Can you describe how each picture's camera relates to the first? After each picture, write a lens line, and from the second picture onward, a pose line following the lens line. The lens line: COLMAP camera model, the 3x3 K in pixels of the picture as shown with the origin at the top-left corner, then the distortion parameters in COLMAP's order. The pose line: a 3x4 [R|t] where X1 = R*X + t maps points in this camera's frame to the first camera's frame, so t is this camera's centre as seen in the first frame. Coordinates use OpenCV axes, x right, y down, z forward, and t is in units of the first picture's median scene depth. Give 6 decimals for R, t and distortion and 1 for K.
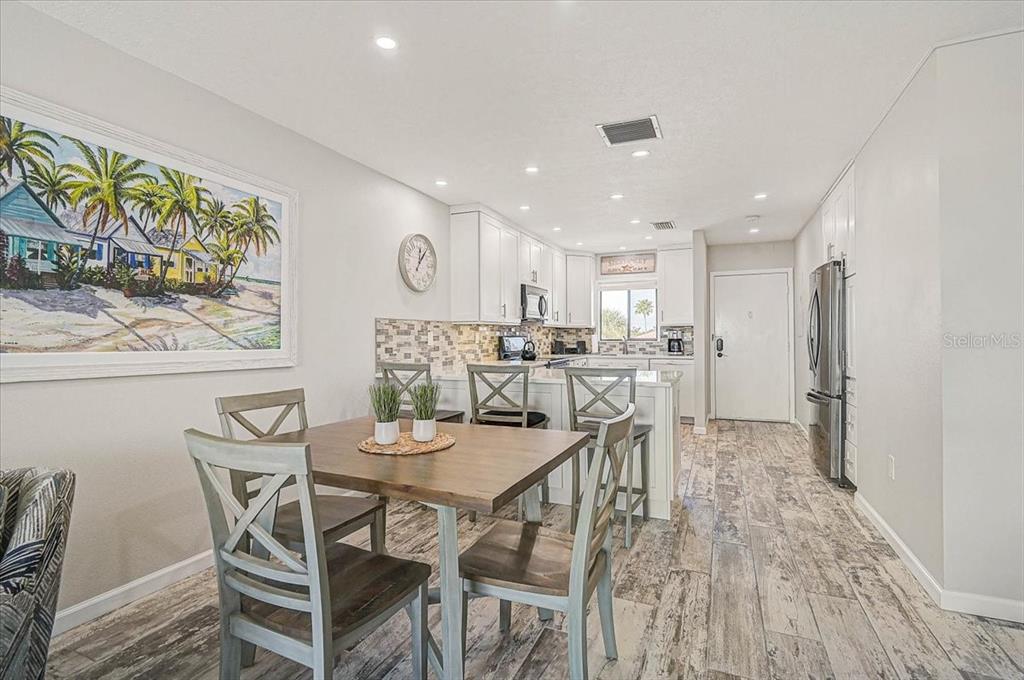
lens RADIAL K [[482.3, 0, 505.1], [0, 482.3, 337.8], [0, 0, 1]] dist [-0.001467, -0.003855]
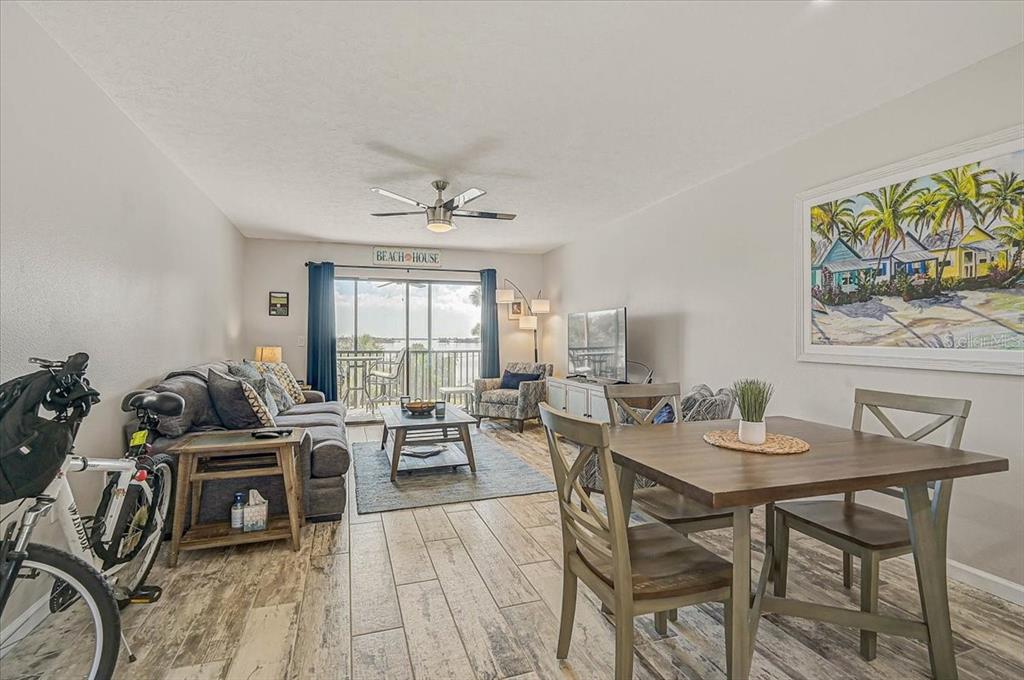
lens RADIAL K [[482.3, 0, 508.2], [0, 482.3, 334.3], [0, 0, 1]] dist [-0.001467, -0.003855]
pose [[-0.735586, -0.004858, -0.677414, 0.359684], [-0.000909, 0.999980, -0.006184, 0.002347], [0.677431, -0.003933, -0.735576, 0.592669]]
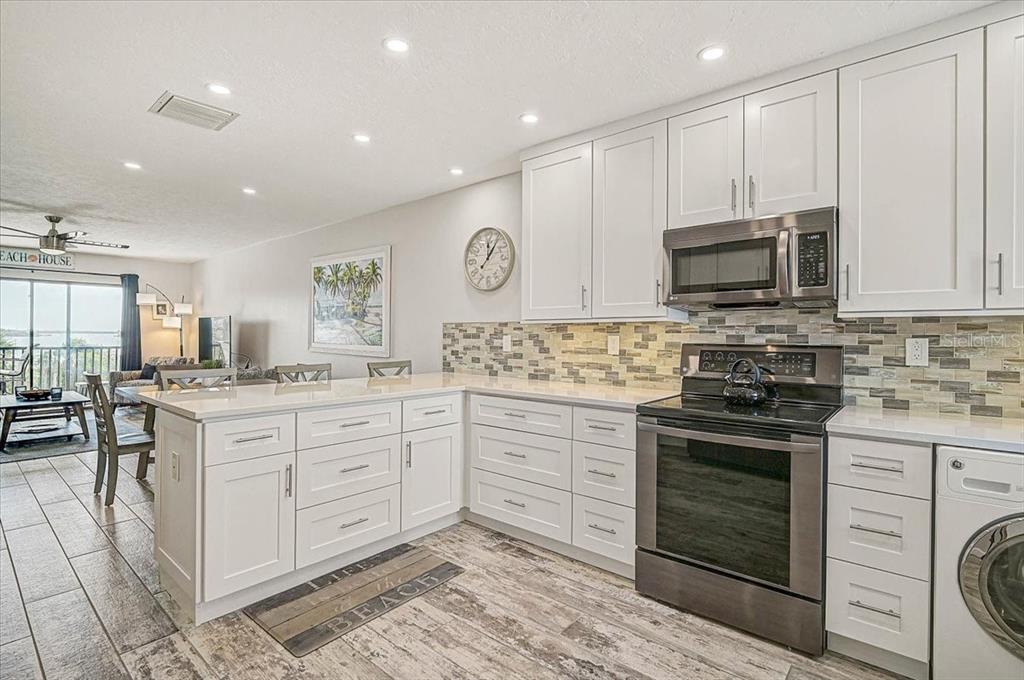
lens RADIAL K [[482.3, 0, 504.7], [0, 482.3, 335.6], [0, 0, 1]] dist [-0.001467, -0.003855]
pose [[-0.284004, -0.000536, -0.958823, 0.650028], [-0.010534, 0.999941, 0.002561, -0.013762], [0.958765, 0.010827, -0.283993, 1.229066]]
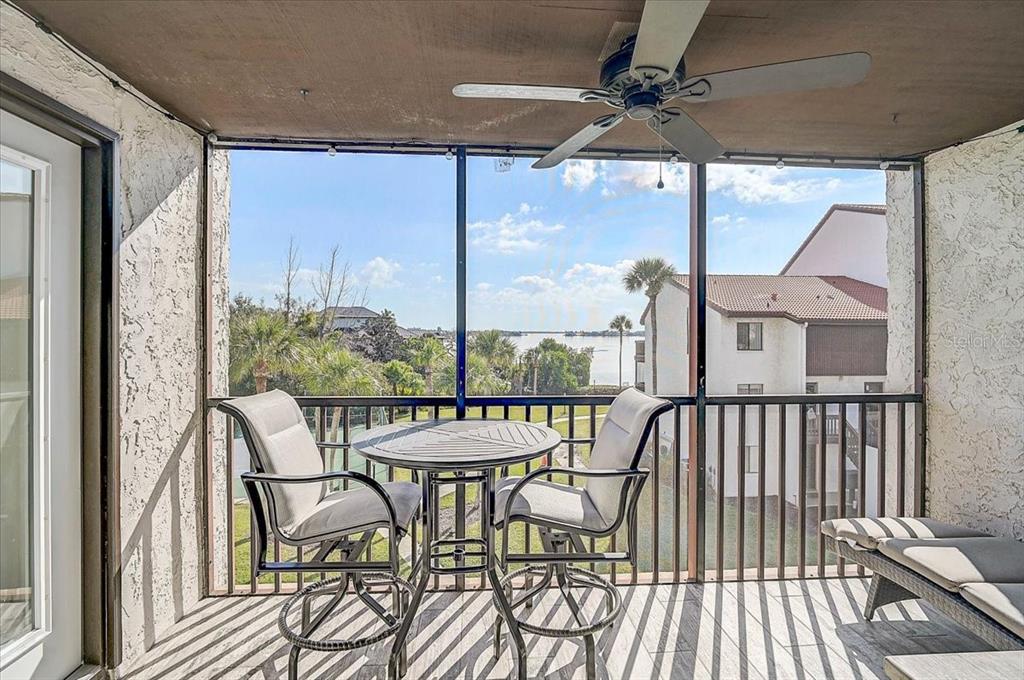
lens RADIAL K [[482.3, 0, 516.0], [0, 482.3, 333.3], [0, 0, 1]] dist [-0.001467, -0.003855]
pose [[-0.877107, 0.003629, -0.480280, -0.300935], [0.000945, 0.999983, 0.005830, -0.023299], [0.480293, 0.004659, -0.877096, -0.745885]]
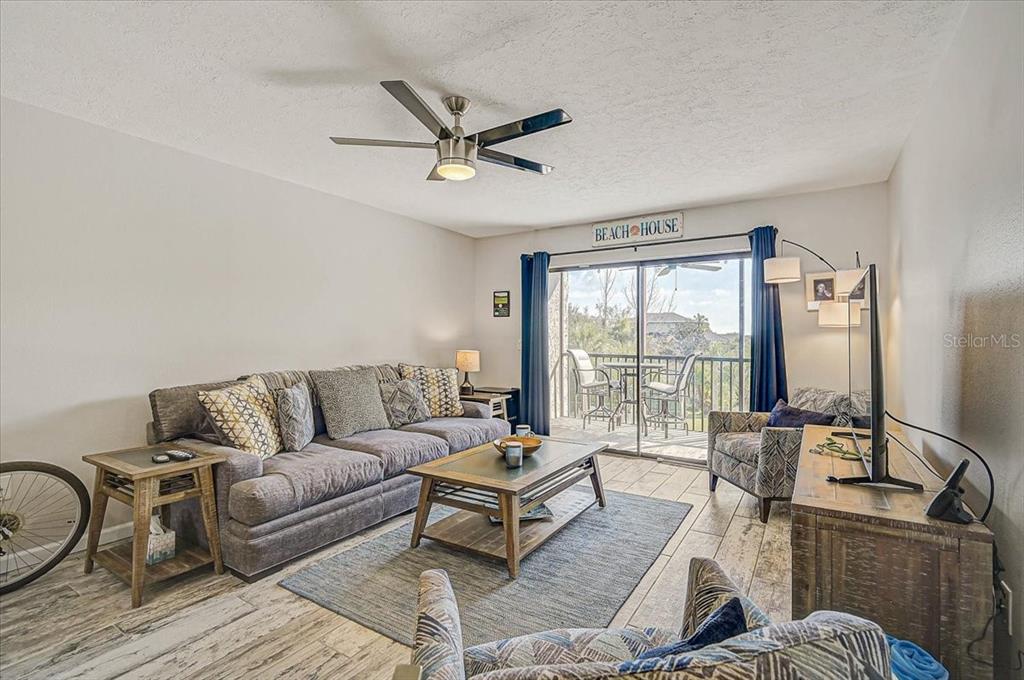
lens RADIAL K [[482.3, 0, 508.6], [0, 482.3, 338.3], [0, 0, 1]] dist [-0.001467, -0.003855]
pose [[-0.989591, -0.002646, 0.143881, -0.313570], [-0.001720, 0.999977, 0.006559, -0.010152], [-0.143895, 0.006243, -0.989573, 0.397076]]
